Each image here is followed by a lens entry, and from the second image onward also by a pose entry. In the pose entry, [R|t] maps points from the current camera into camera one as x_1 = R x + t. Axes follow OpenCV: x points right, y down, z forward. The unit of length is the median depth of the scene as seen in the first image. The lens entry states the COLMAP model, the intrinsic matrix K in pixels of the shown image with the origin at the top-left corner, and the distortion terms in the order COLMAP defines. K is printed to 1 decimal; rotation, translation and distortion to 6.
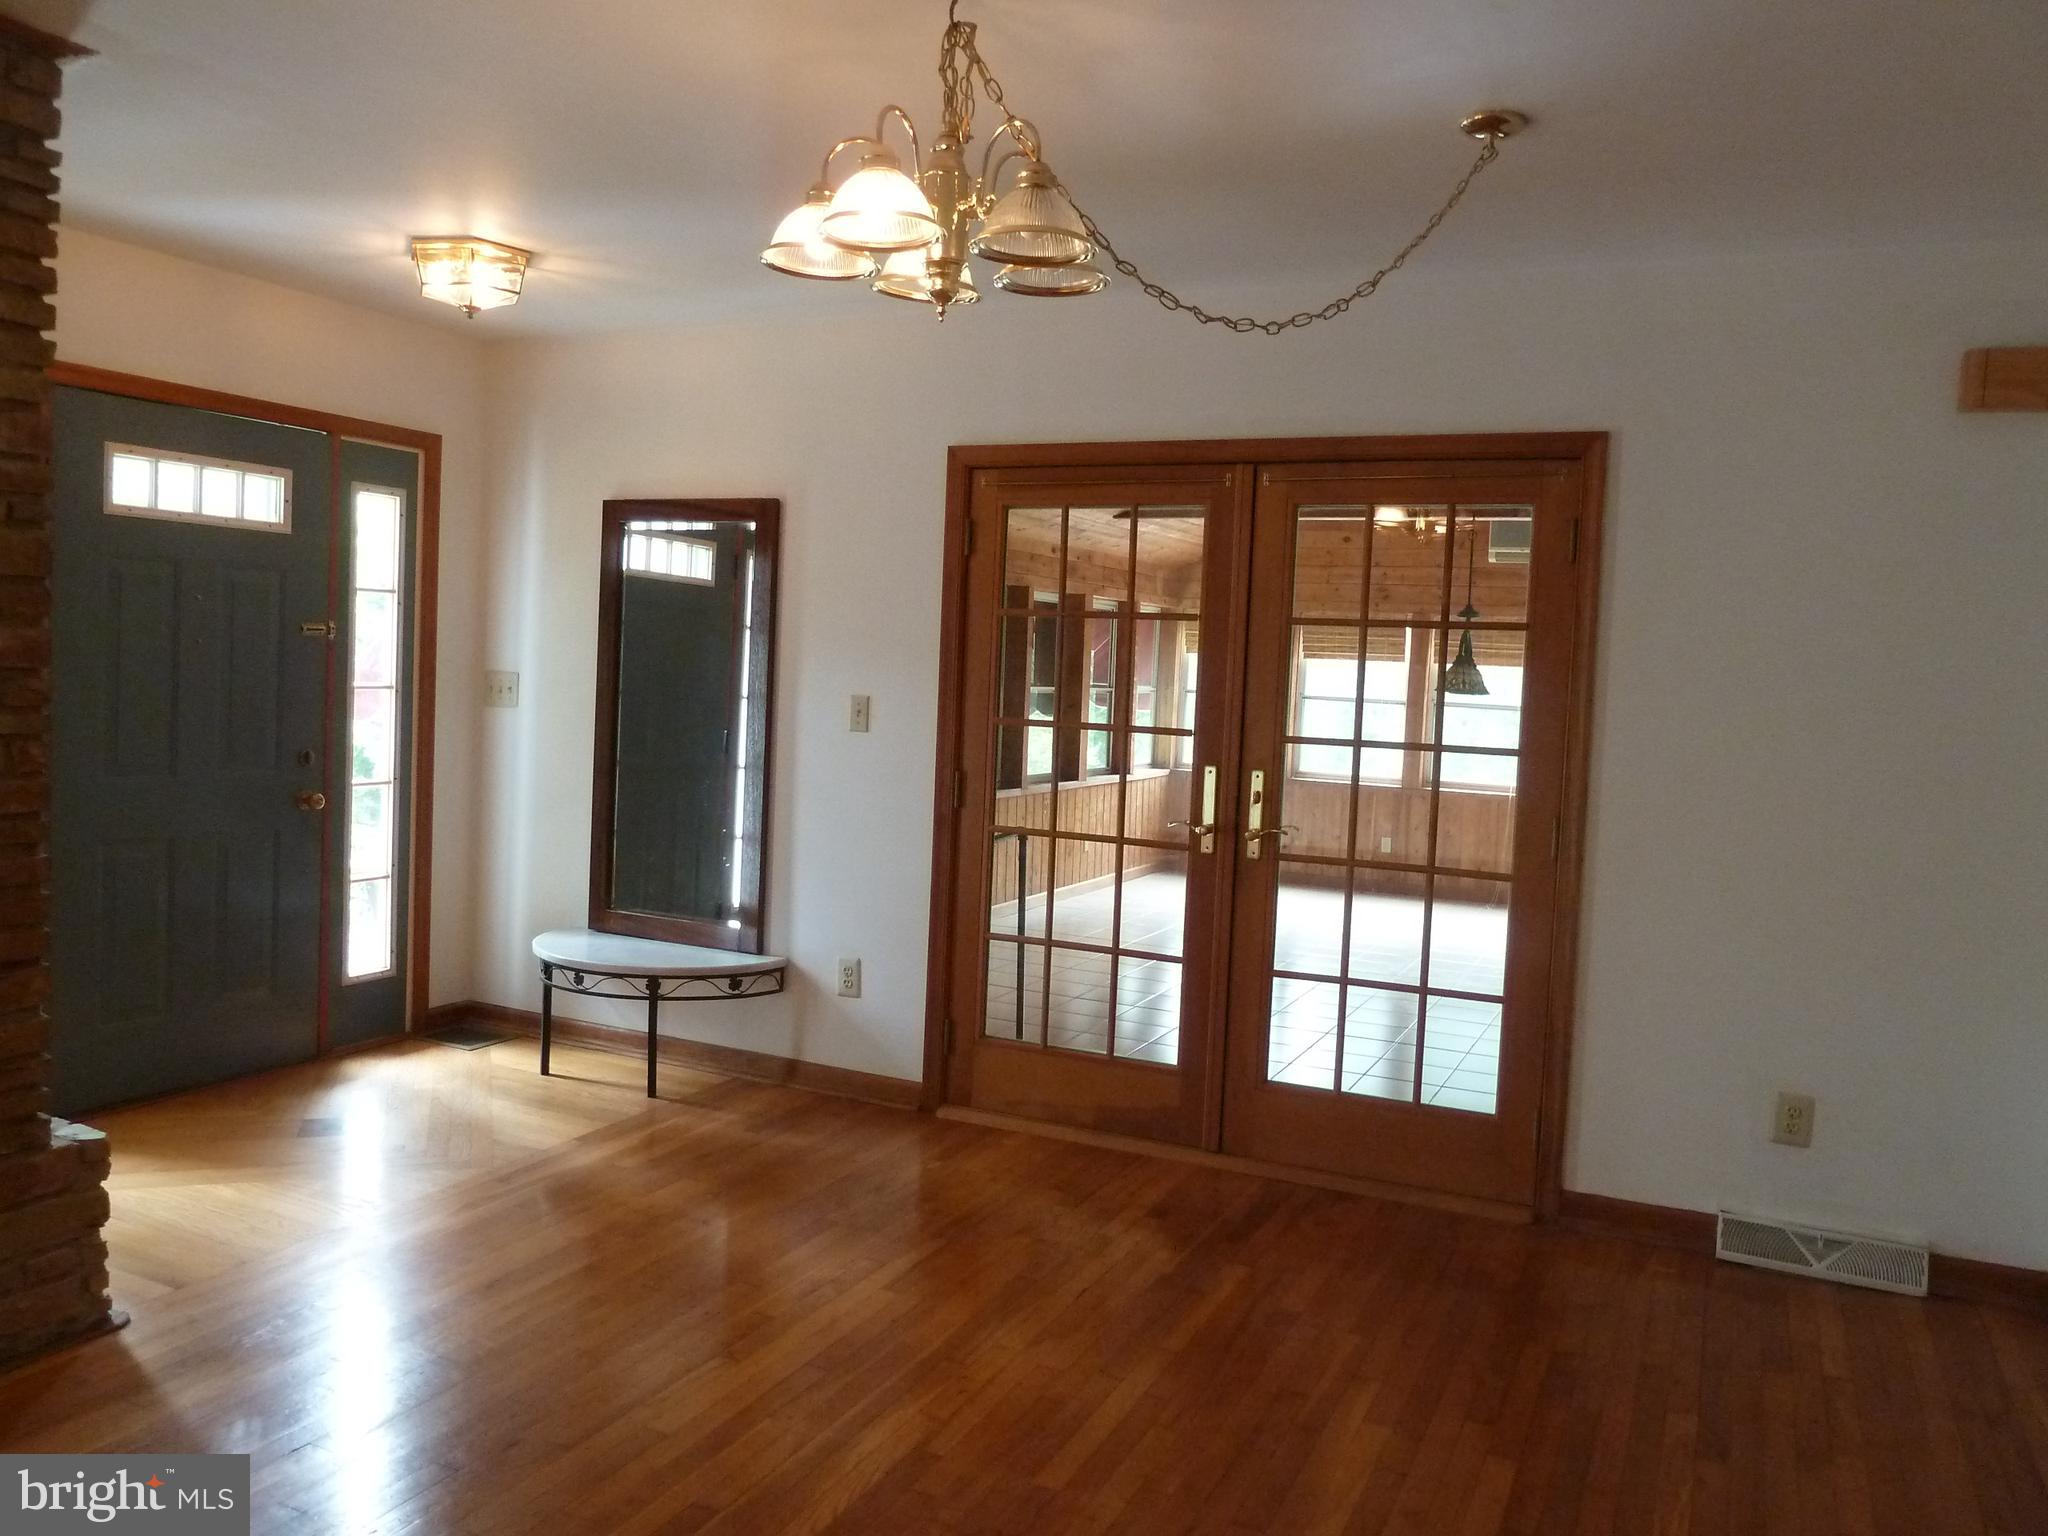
lens RADIAL K [[1530.2, 0, 1034.0], [0, 1530.2, 757.1], [0, 0, 1]] dist [-0.035794, 0.010491]
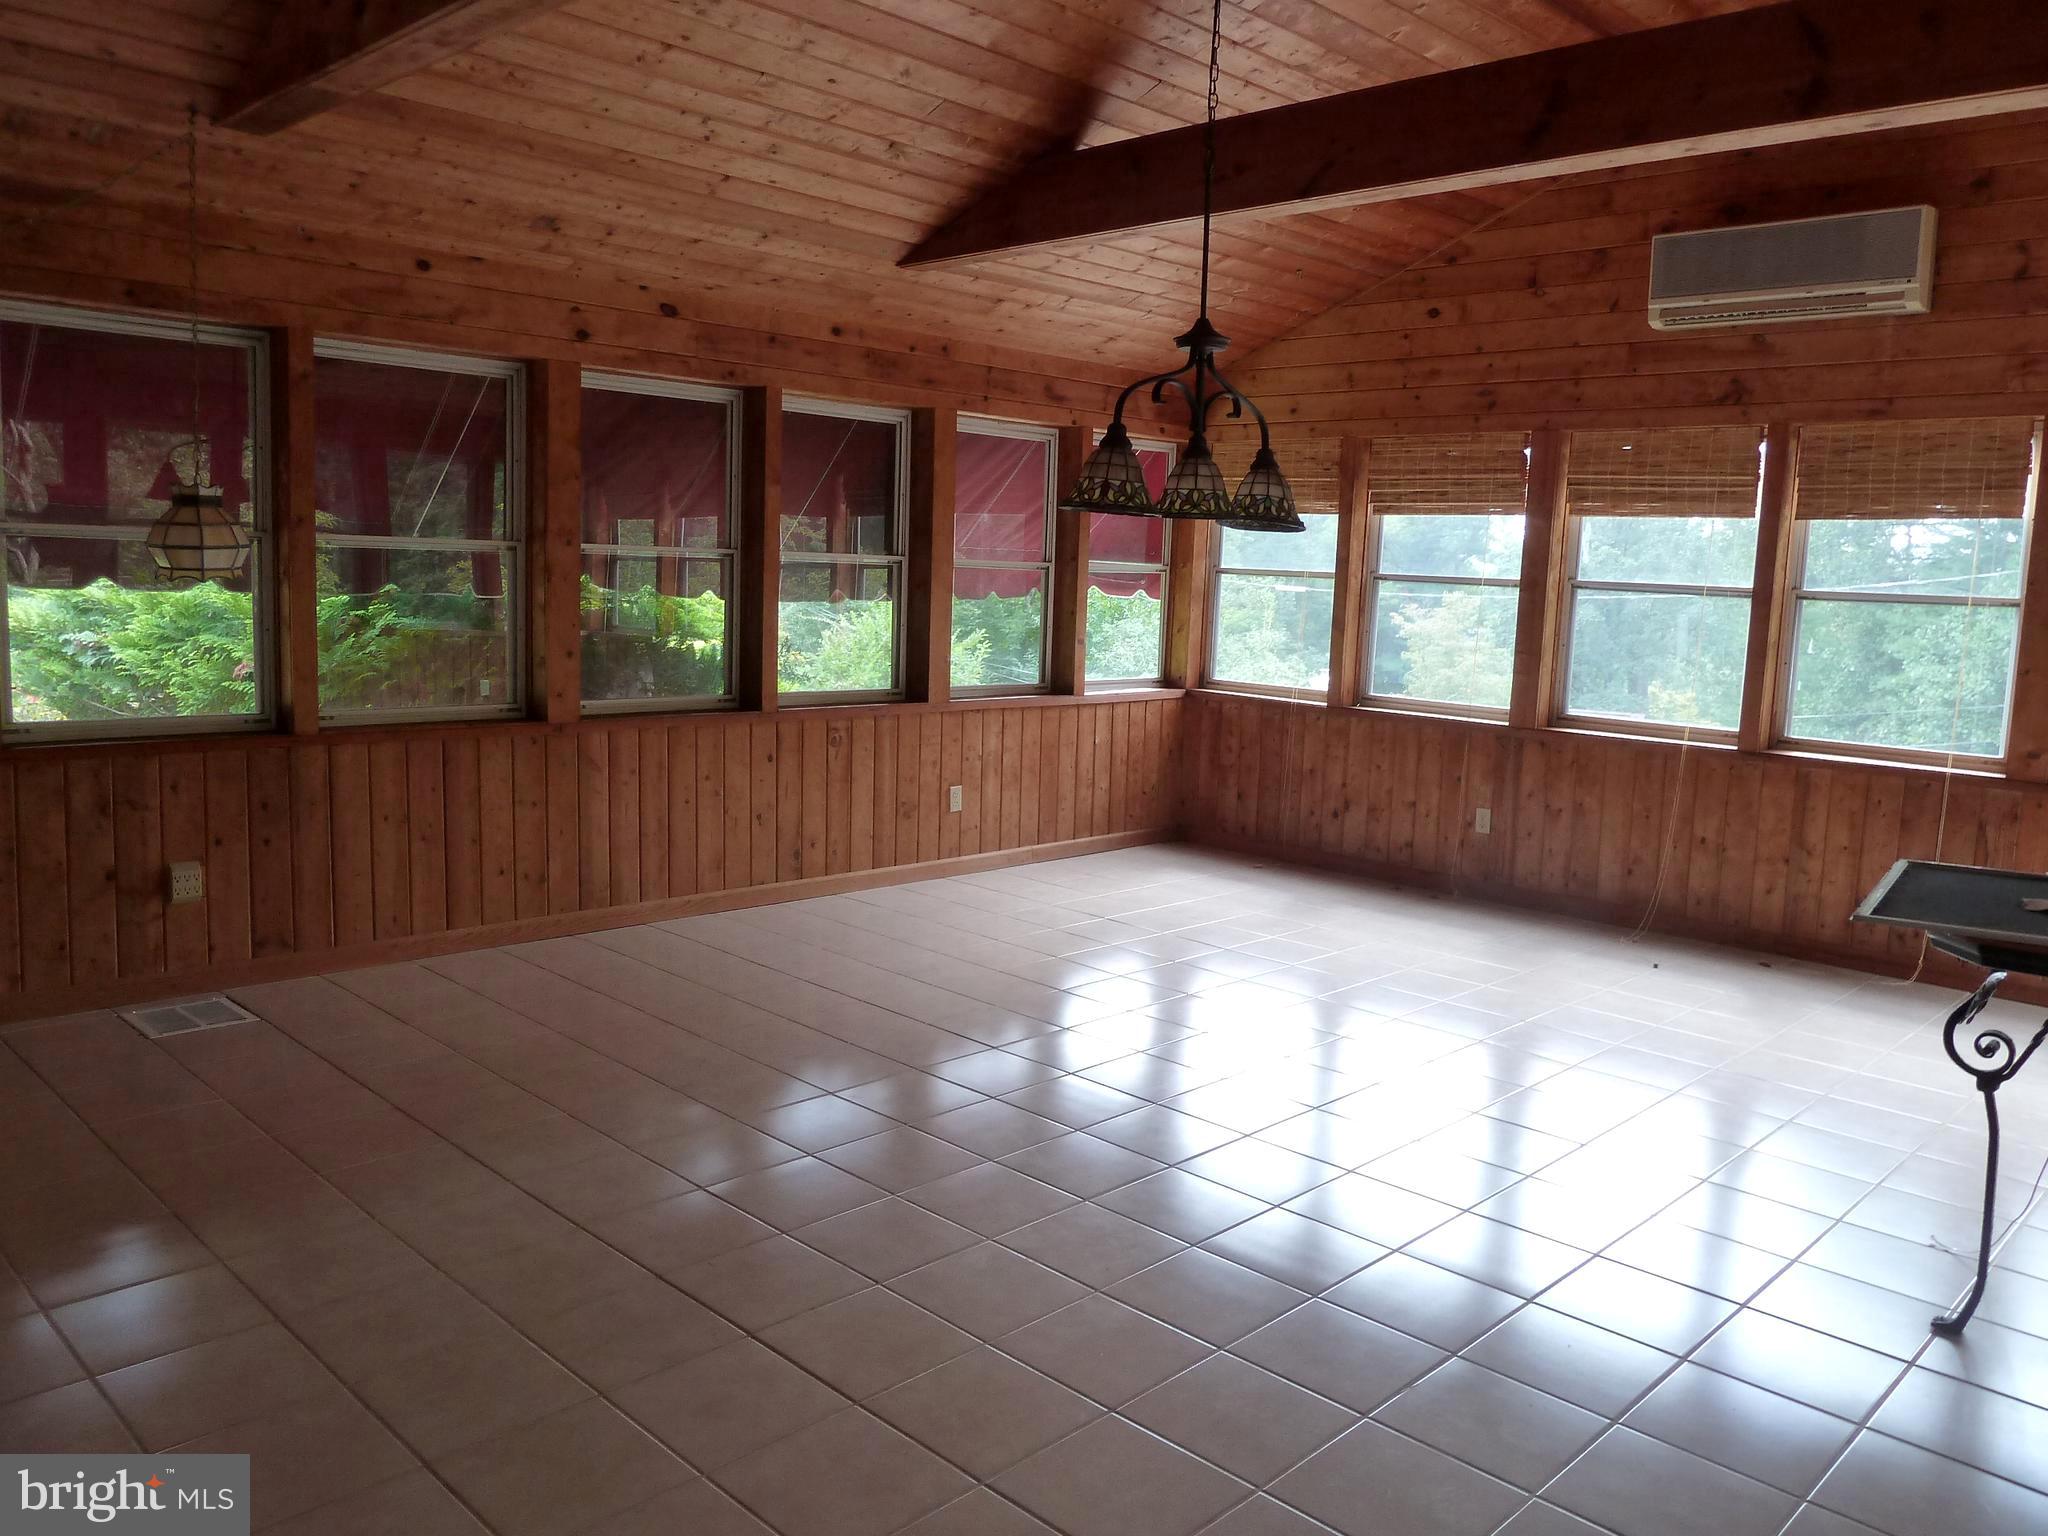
lens RADIAL K [[1530.2, 0, 1034.0], [0, 1530.2, 757.1], [0, 0, 1]] dist [-0.035794, 0.010491]
pose [[0.942688, 0.033494, -0.331991, 0.264180], [-0.016383, 0.998395, 0.054208, 0.002717], [0.333274, -0.045663, 0.941724, 0.376461]]
